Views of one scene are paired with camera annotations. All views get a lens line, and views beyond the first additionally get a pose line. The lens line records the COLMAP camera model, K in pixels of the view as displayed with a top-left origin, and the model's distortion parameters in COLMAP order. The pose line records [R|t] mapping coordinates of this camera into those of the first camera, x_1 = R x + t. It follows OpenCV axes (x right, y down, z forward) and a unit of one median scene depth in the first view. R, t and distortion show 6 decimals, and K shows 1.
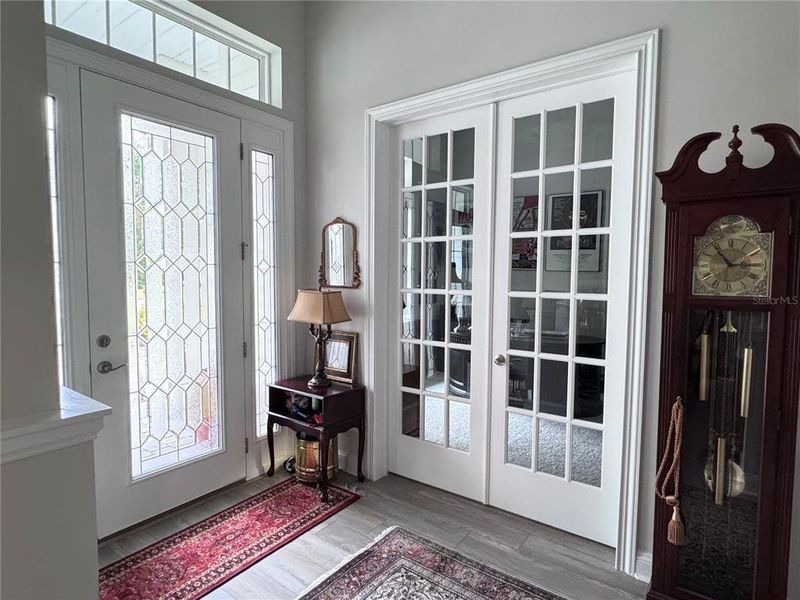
lens RADIAL K [[454.1, 0, 400.0], [0, 454.1, 300.0], [0, 0, 1]] dist [-0.001615, -0.000271]
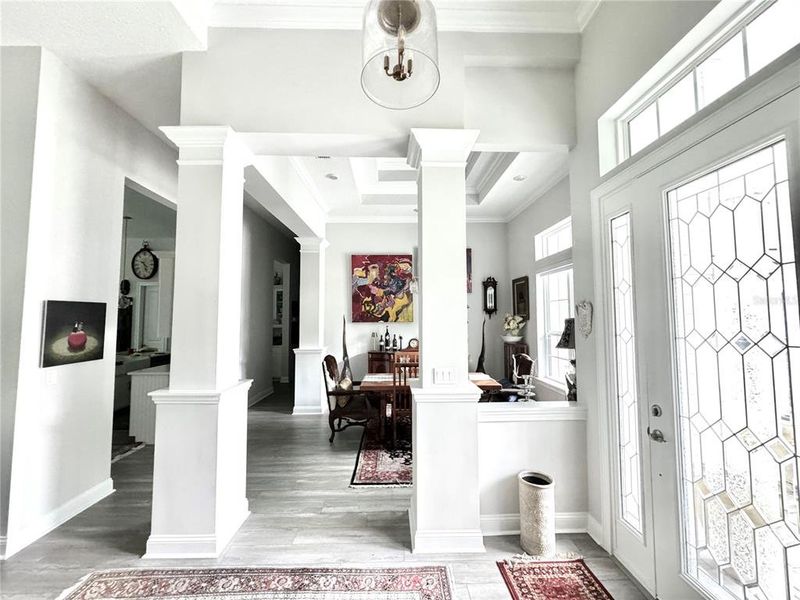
lens RADIAL K [[317.9, 0, 400.0], [0, 317.9, 300.0], [0, 0, 1]] dist [-0.001374, -0.000233]
pose [[-0.789099, -0.041490, -0.612863, 0.230454], [-0.040111, 0.999067, -0.015991, -0.102791], [0.612955, 0.011964, -0.790027, 0.932947]]
